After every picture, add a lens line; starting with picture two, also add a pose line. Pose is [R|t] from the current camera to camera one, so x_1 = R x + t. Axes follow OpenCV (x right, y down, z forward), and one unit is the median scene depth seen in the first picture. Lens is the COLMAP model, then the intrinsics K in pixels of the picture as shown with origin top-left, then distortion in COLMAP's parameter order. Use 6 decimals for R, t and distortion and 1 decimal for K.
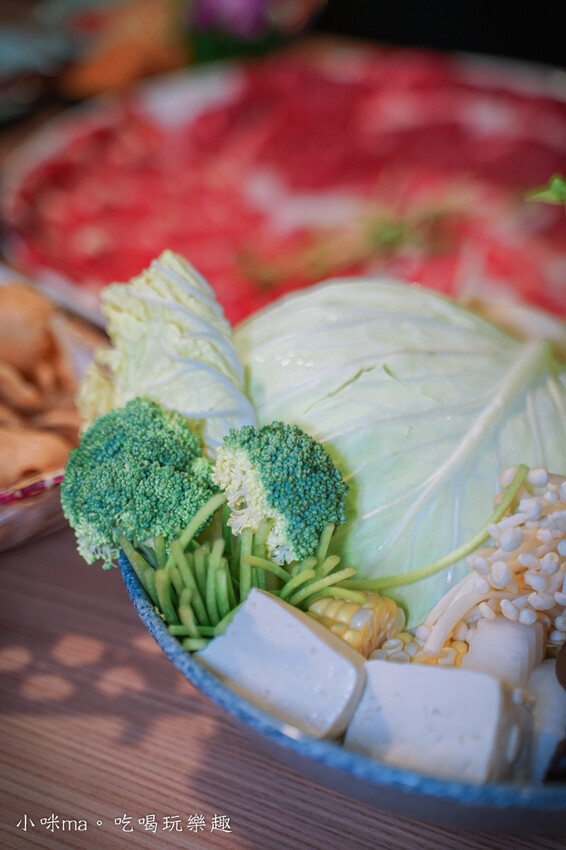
lens RADIAL K [[1661.1, 0, 277.3], [0, 1661.1, 426.7], [0, 0, 1]] dist [0.354387, 0.000000]
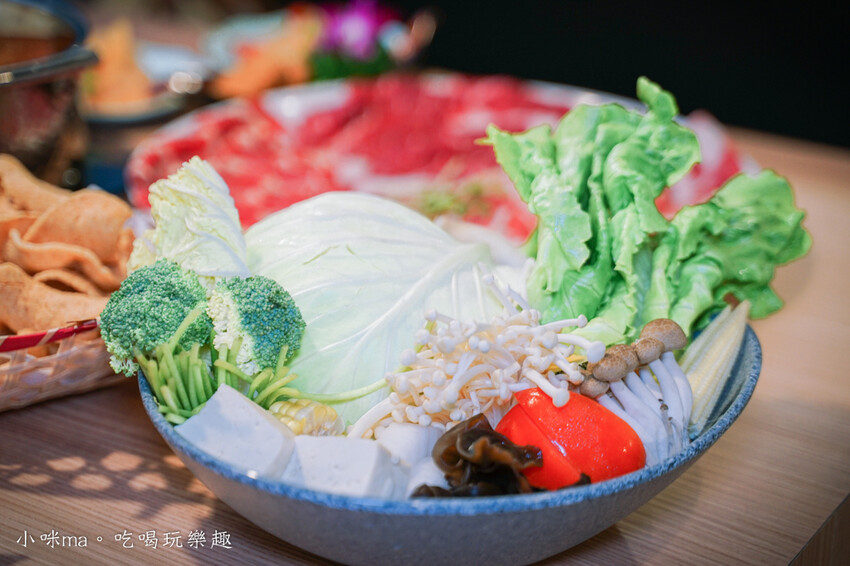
lens RADIAL K [[1661.1, 0, 429.3], [0, 1661.1, 283.0], [0, 0, 1]] dist [0.354387, 0.000000]
pose [[0.996760, 0.048052, -0.064496, 0.225125], [-0.056401, 0.989294, -0.134599, 0.177269], [0.057338, 0.137801, 0.988799, -0.356513]]
